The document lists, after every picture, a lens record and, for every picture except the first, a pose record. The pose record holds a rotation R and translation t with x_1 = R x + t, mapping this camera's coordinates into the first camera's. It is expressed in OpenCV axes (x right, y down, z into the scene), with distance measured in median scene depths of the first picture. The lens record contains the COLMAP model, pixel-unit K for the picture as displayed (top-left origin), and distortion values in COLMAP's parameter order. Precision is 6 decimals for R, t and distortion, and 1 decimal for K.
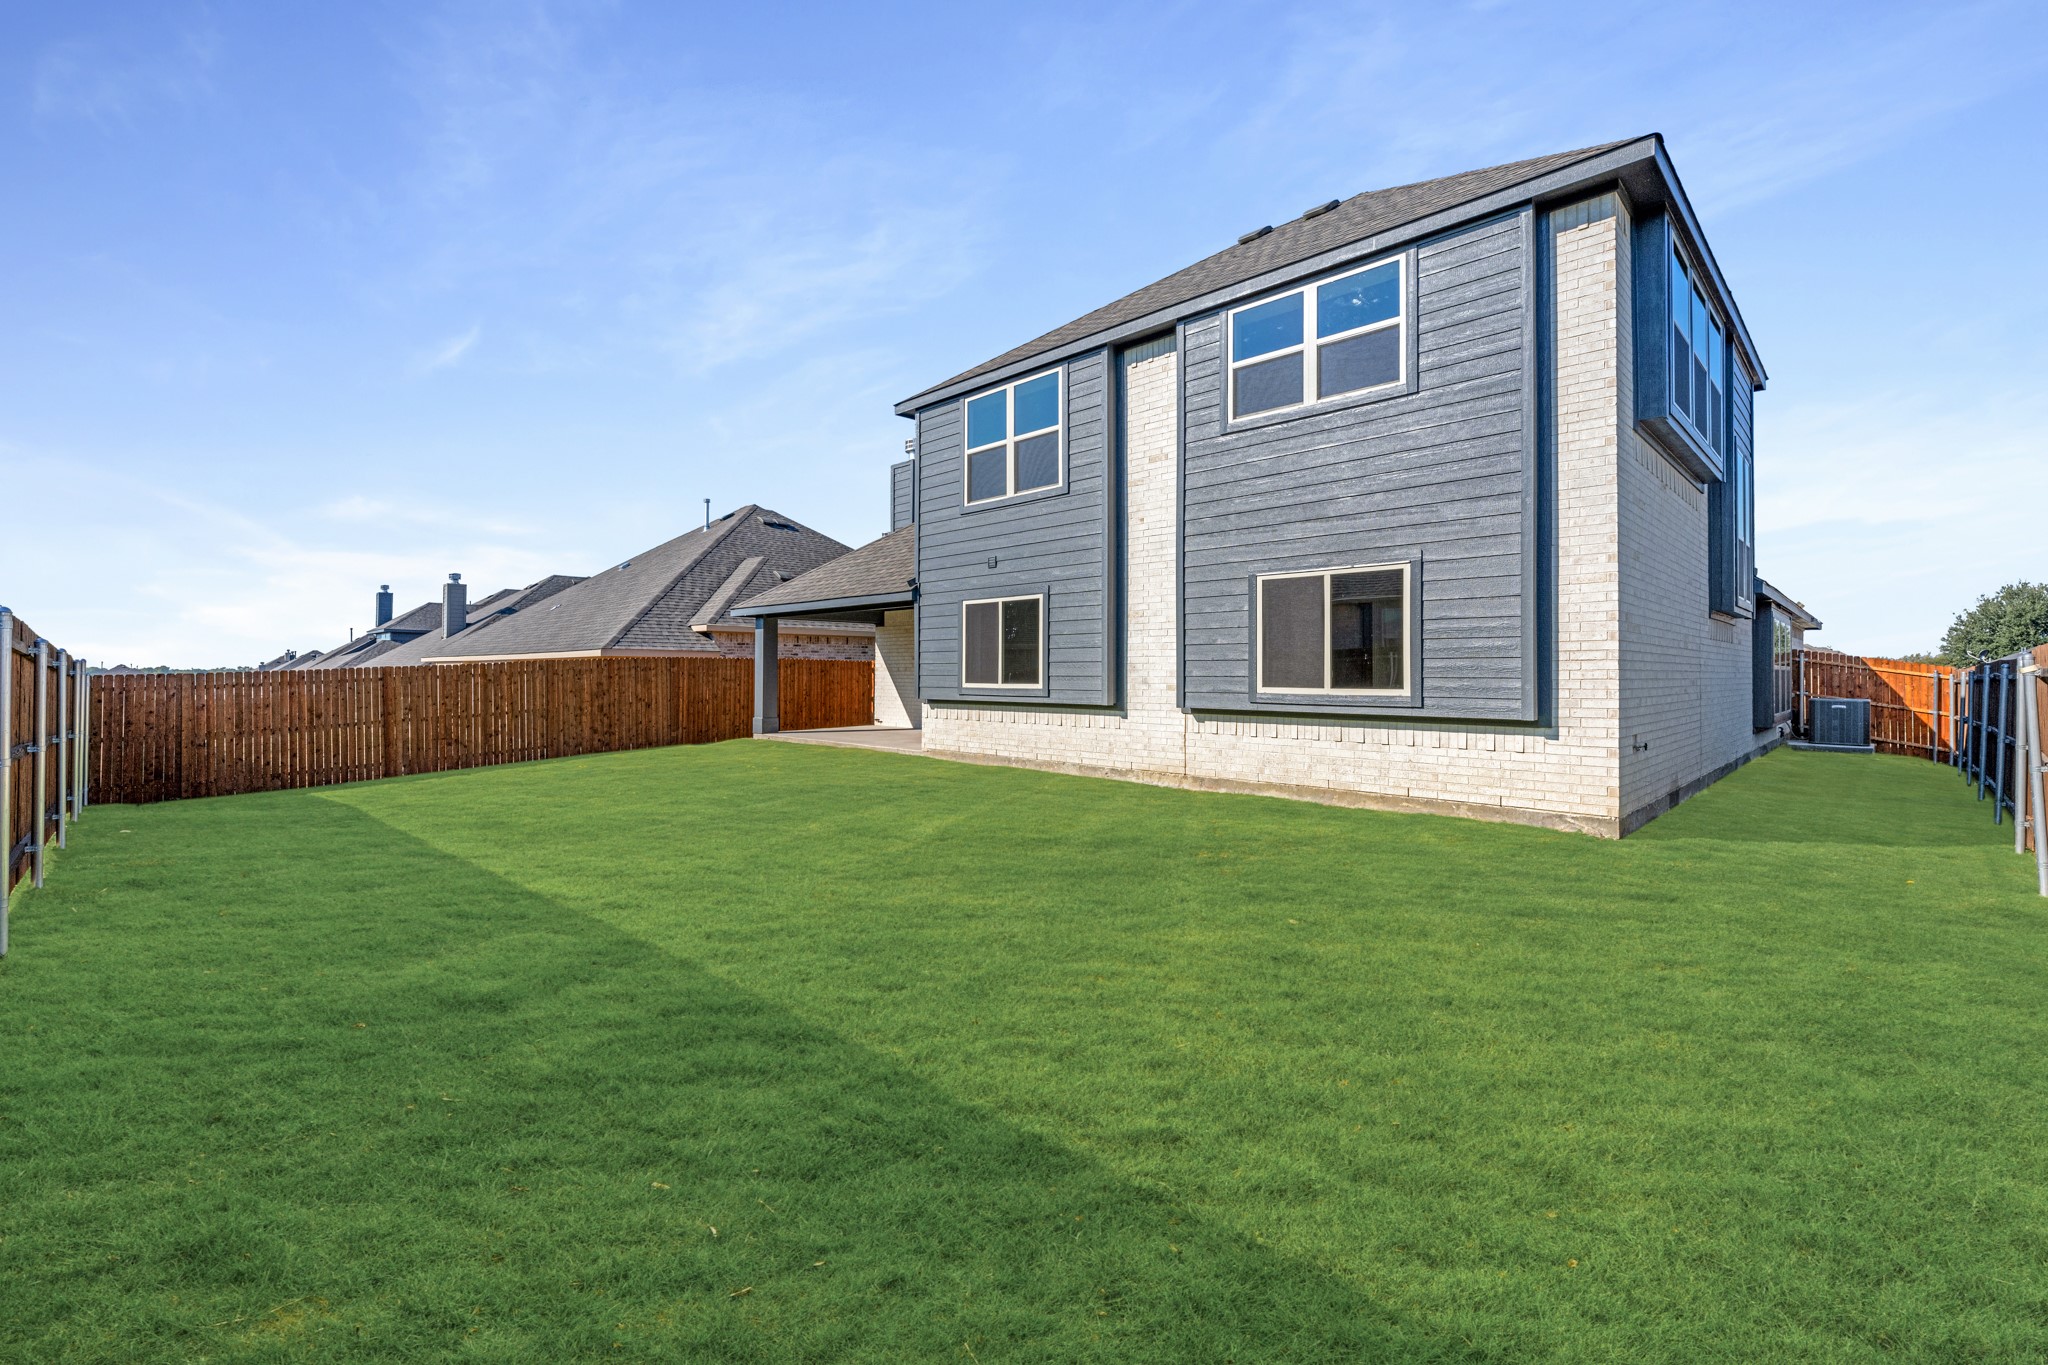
lens RADIAL K [[842.9, 0, 1053.5], [0, 842.9, 680.5], [0, 0, 1]] dist [-0.001204, 0.000465]
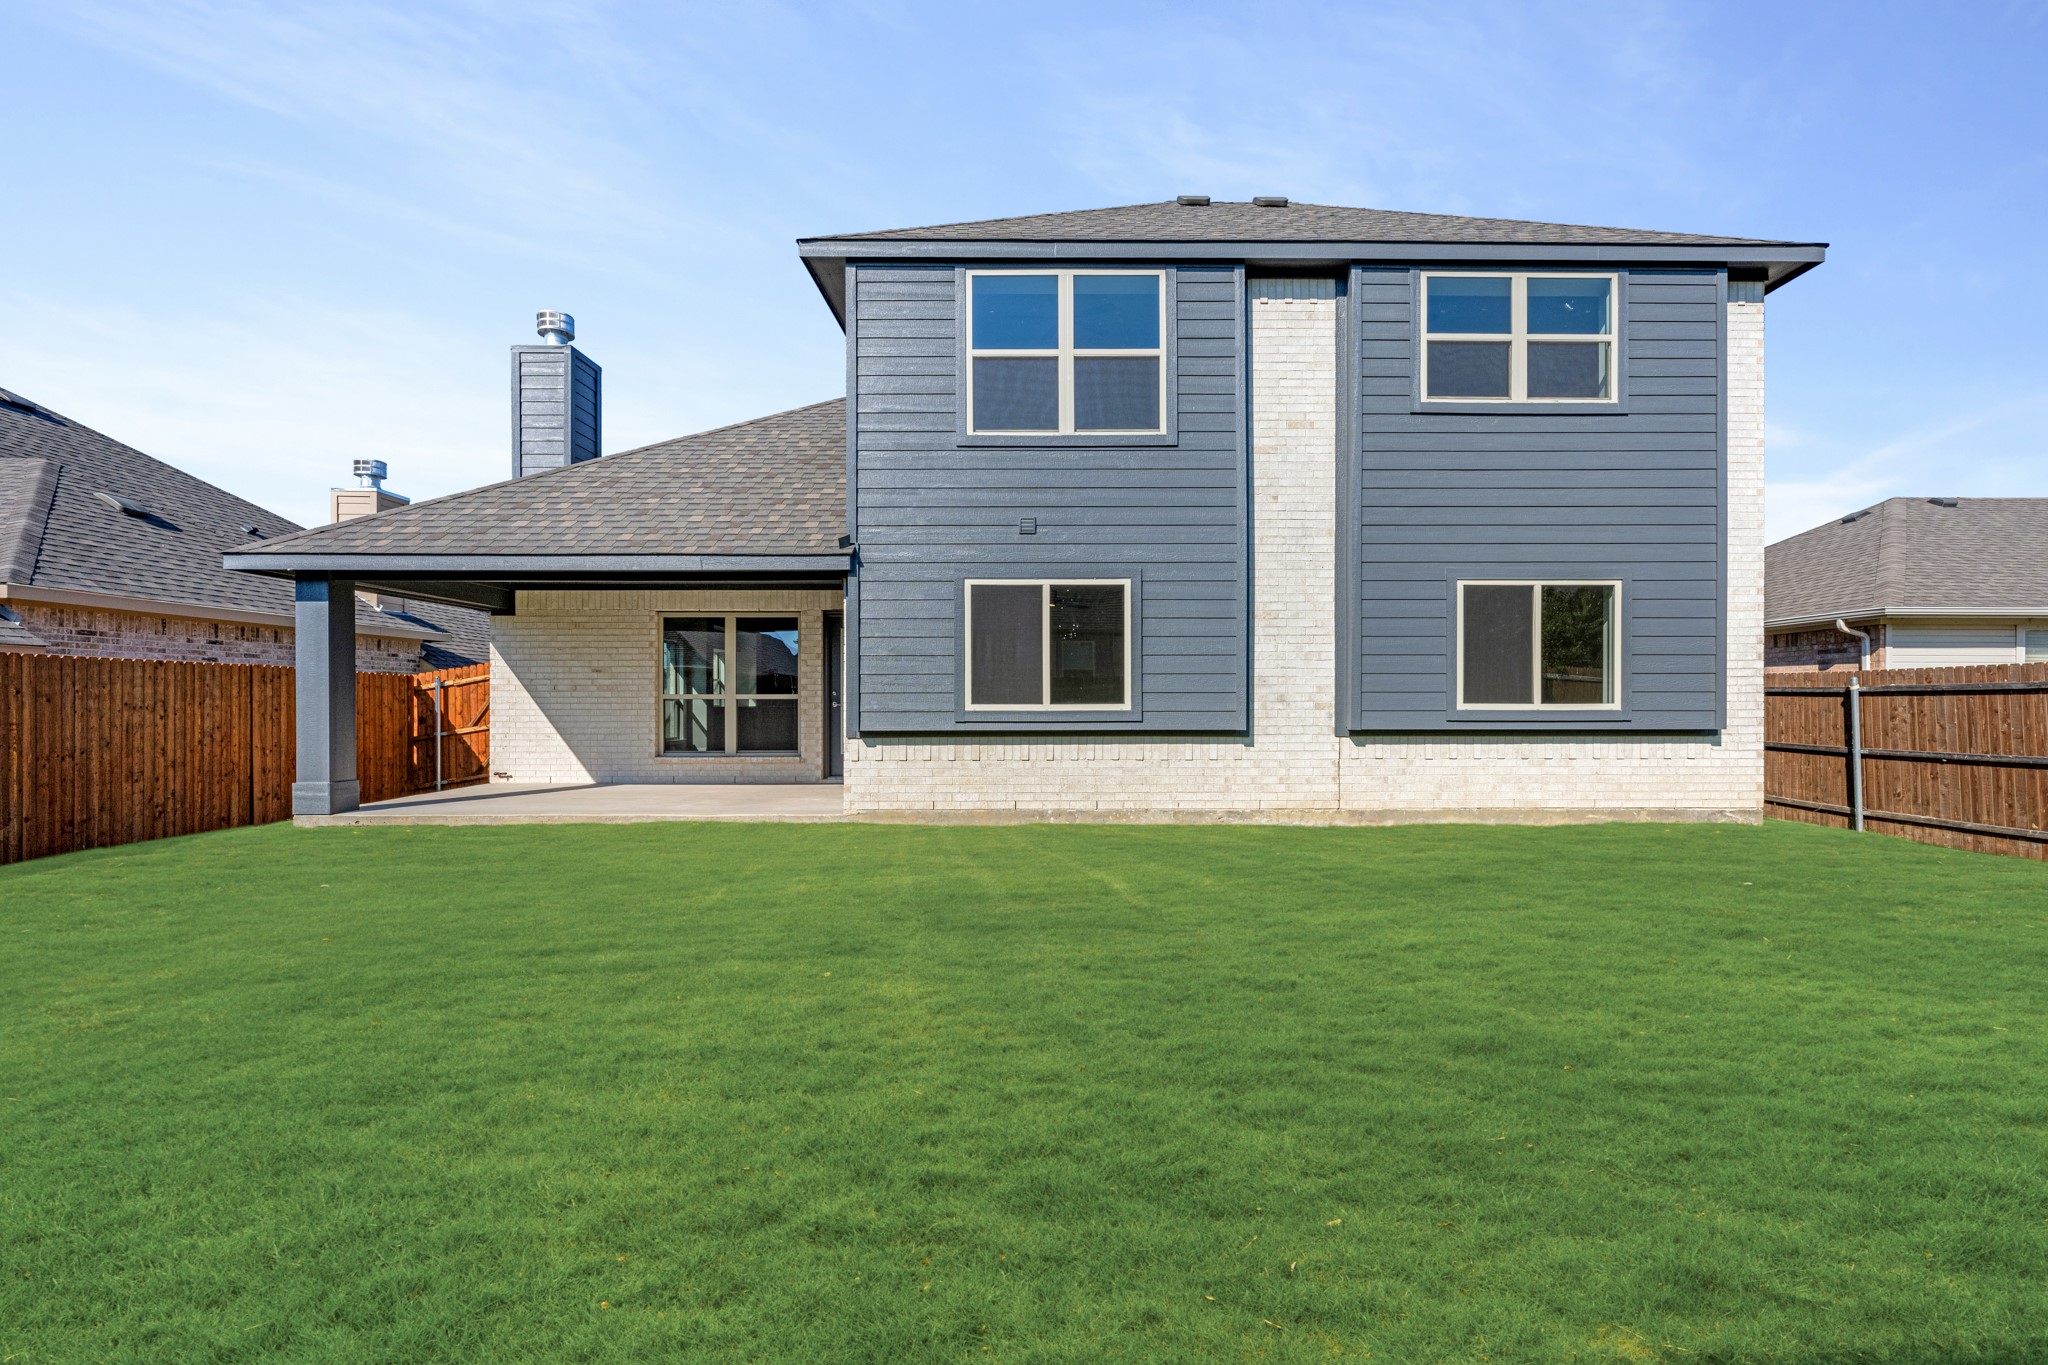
lens RADIAL K [[842.9, 0, 1066.9], [0, 842.9, 705.1], [0, 0, 1]] dist [-0.001204, 0.000465]
pose [[0.723947, -0.015935, 0.689672, -0.570910], [0.008452, 0.999863, 0.014231, -0.005965], [-0.689804, -0.004474, 0.723982, 0.534029]]
